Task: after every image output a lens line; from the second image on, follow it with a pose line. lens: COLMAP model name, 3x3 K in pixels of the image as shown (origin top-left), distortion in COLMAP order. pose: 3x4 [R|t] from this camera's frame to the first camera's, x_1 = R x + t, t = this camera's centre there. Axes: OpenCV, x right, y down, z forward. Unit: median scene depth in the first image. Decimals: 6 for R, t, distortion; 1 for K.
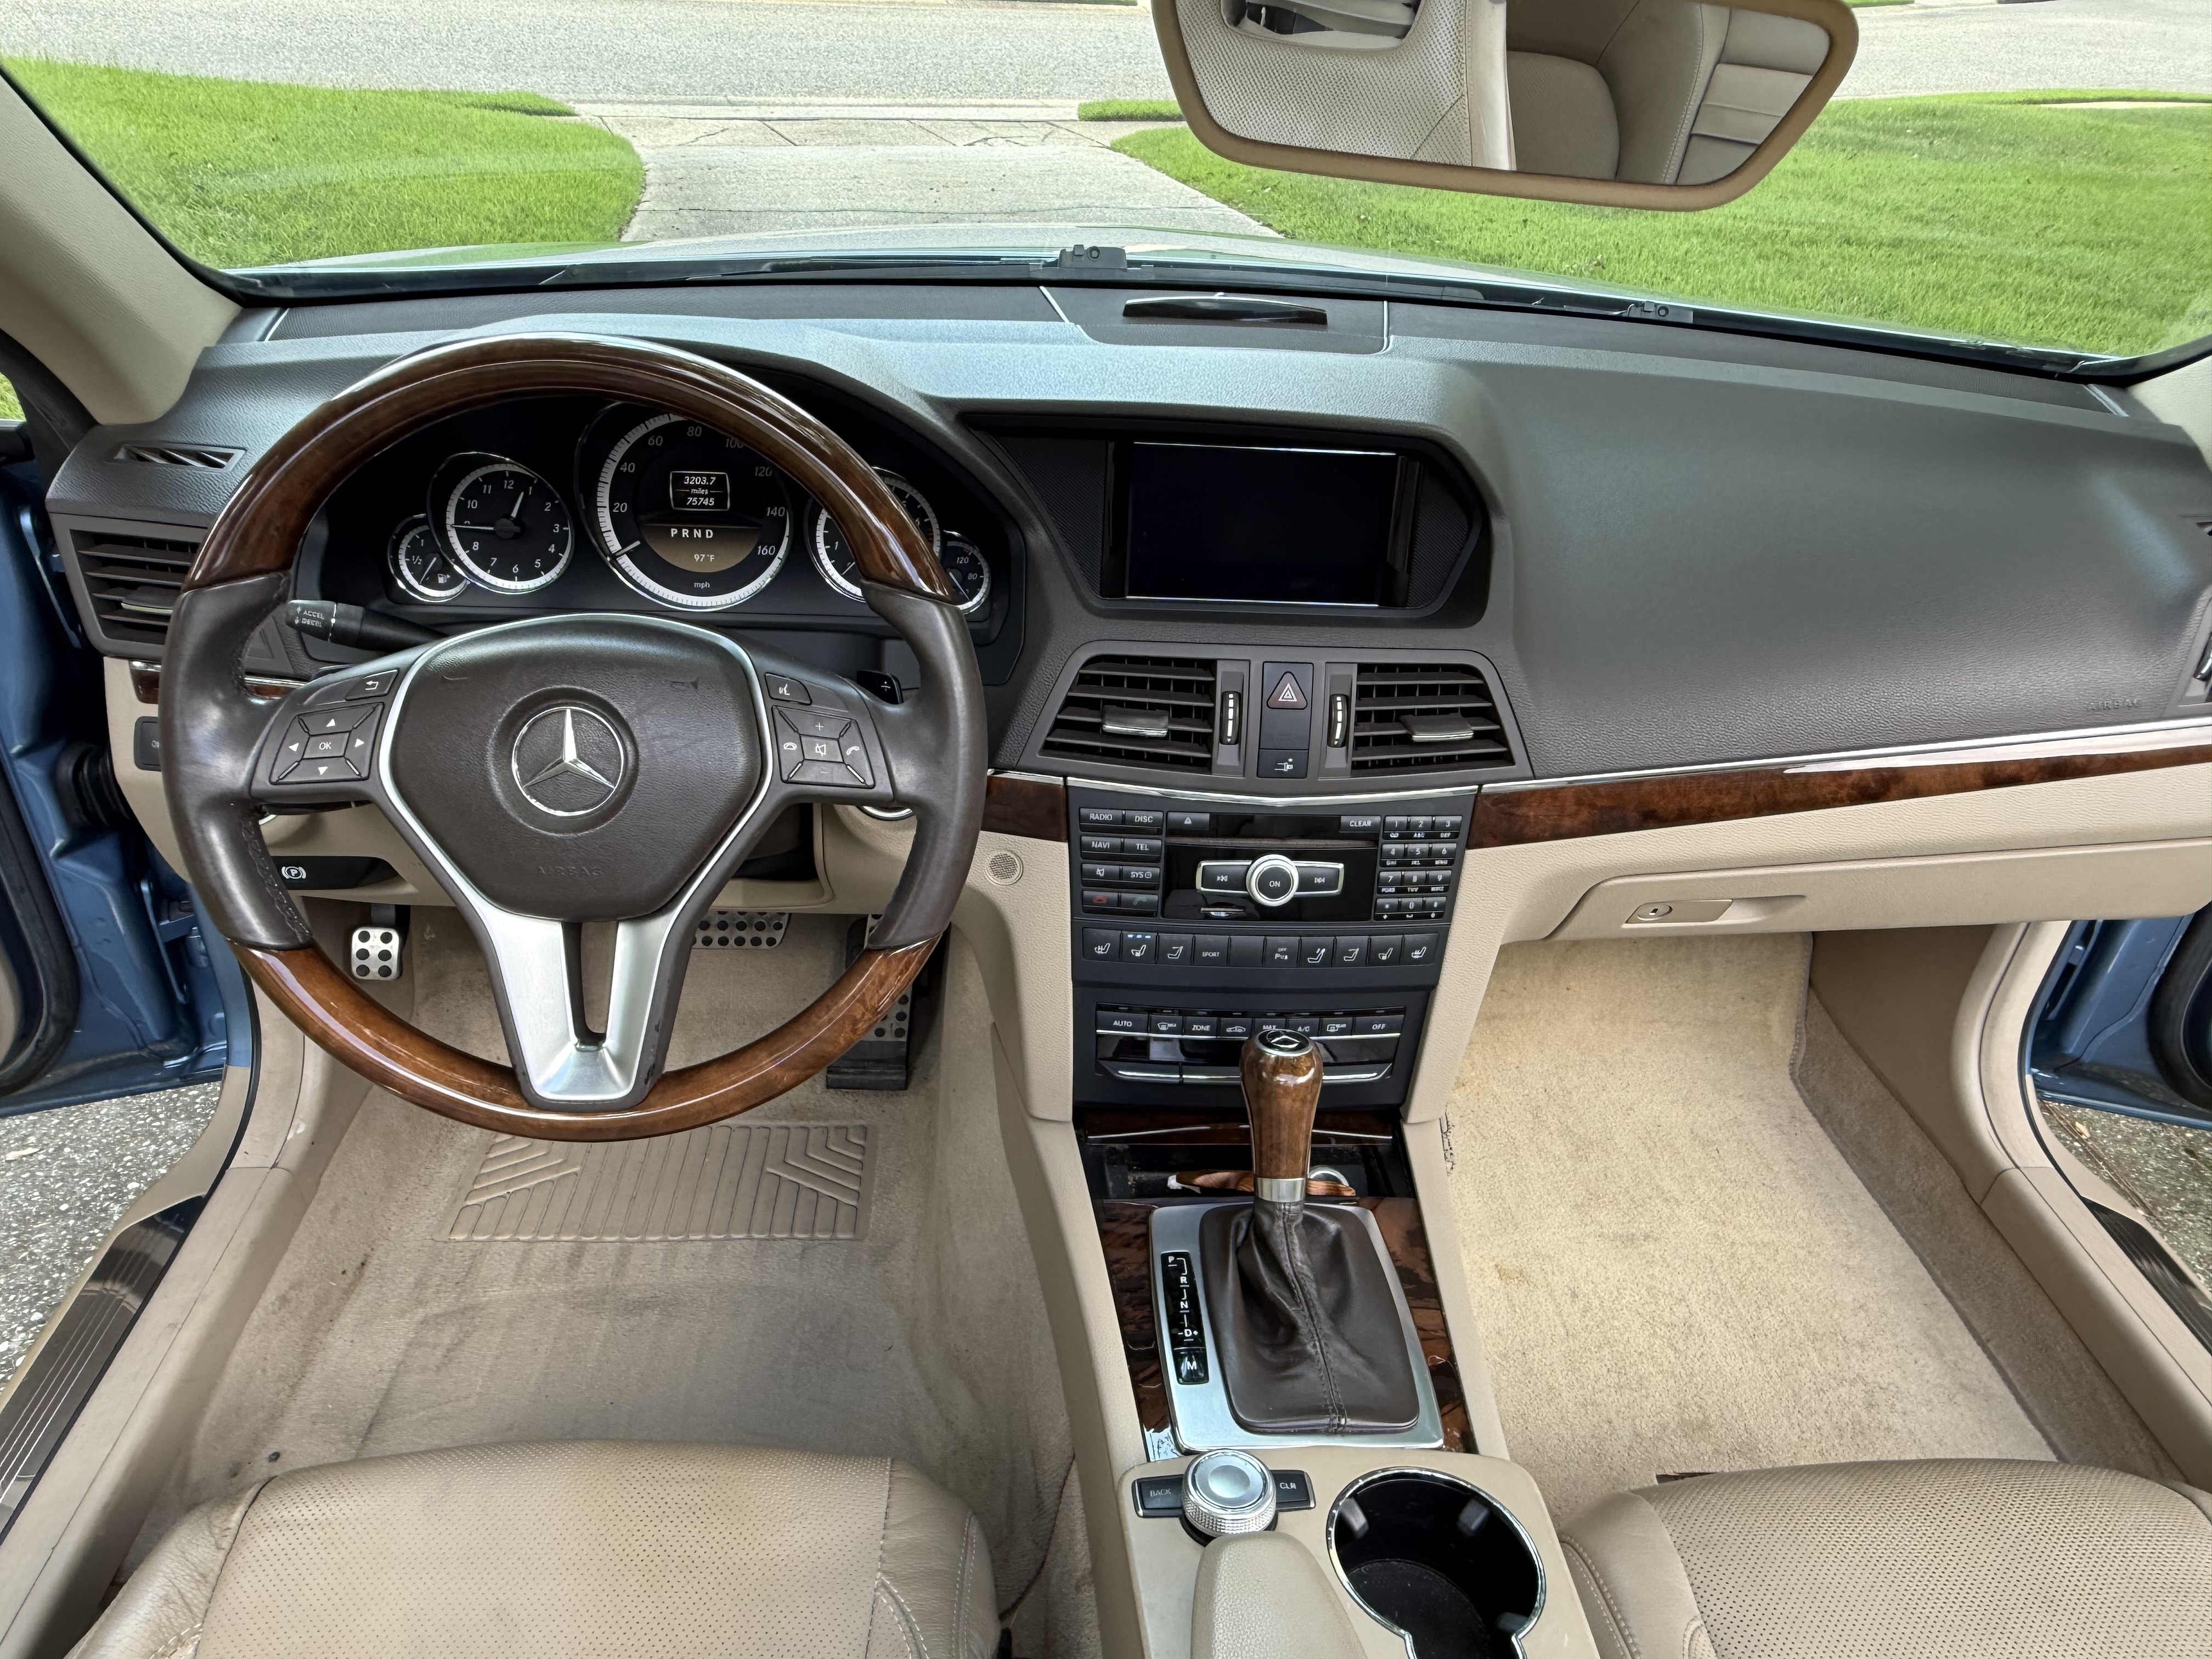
lens RADIAL K [[1451.4, 0, 1062.8], [0, 1451.4, 825.7], [0, 0, 1]] dist [-0.017893, 0.004039]
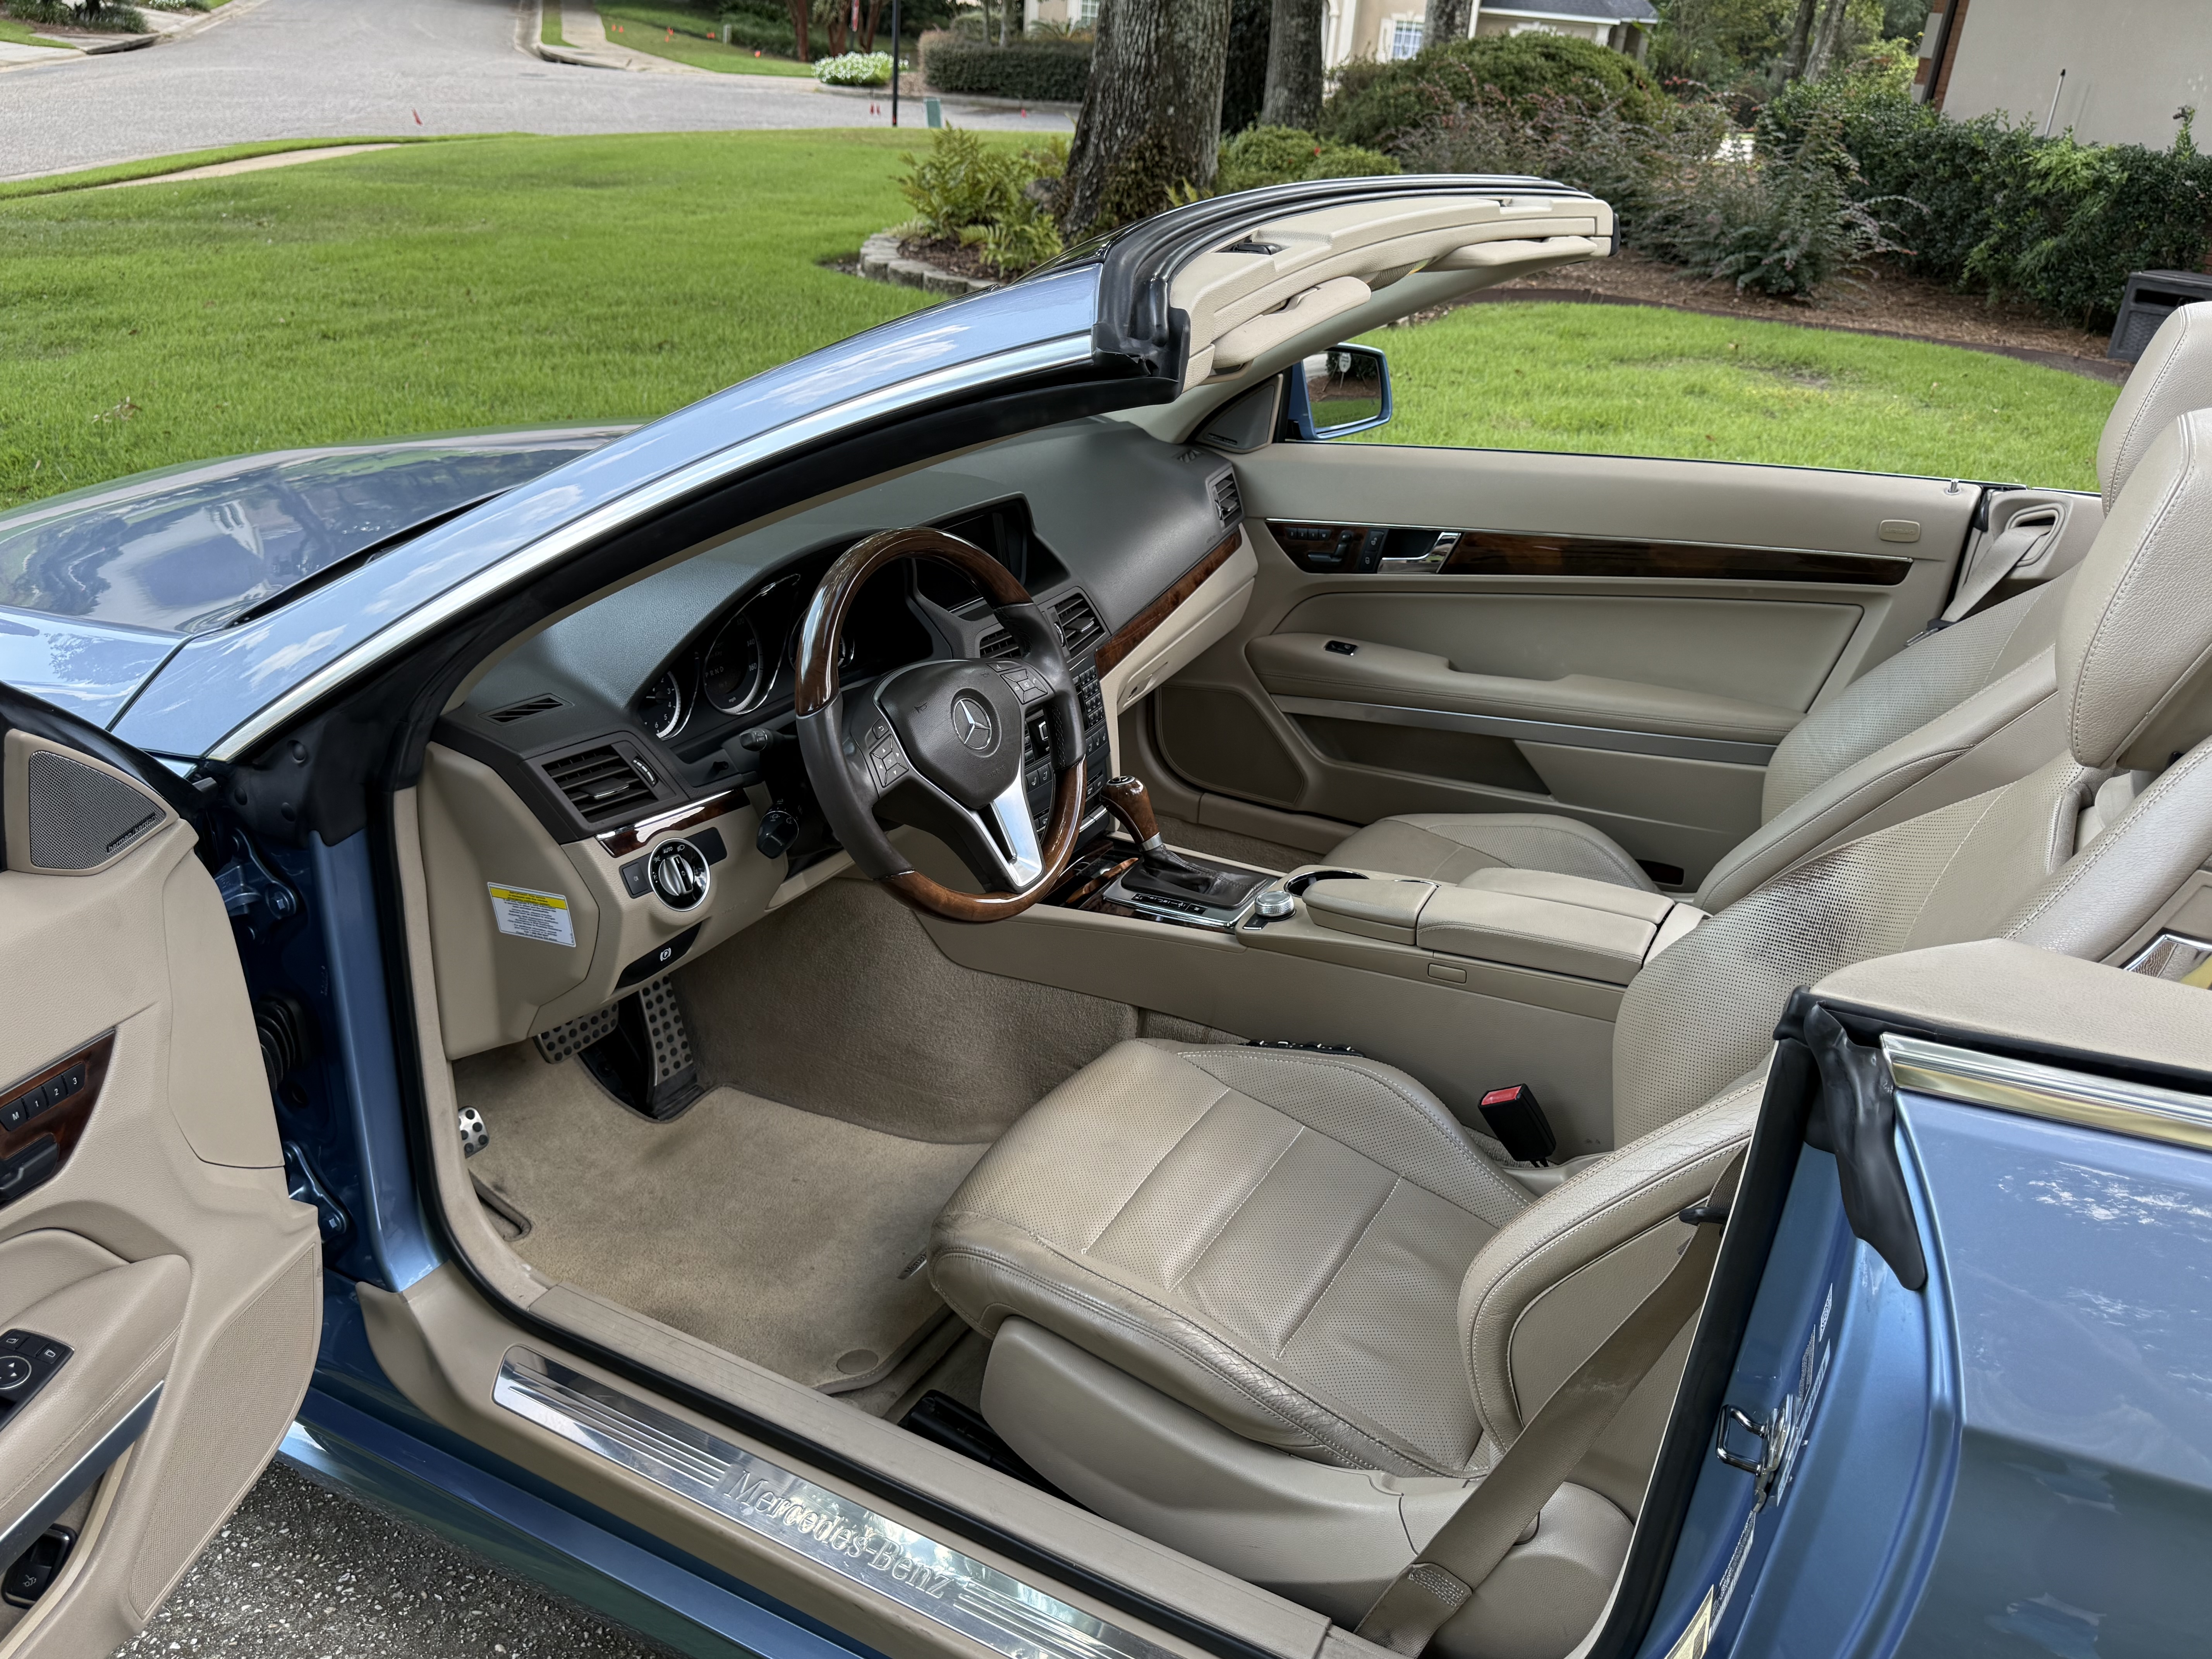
lens RADIAL K [[1749.6, 0, 1094.7], [0, 1749.6, 833.5], [0, 0, 1]] dist [0.049190, -0.071941]
pose [[0.522369, -0.378052, 0.764334, -1.715725], [0.451515, 0.883010, 0.128172, -0.113596], [-0.723370, 0.278155, 0.631953, -0.502188]]
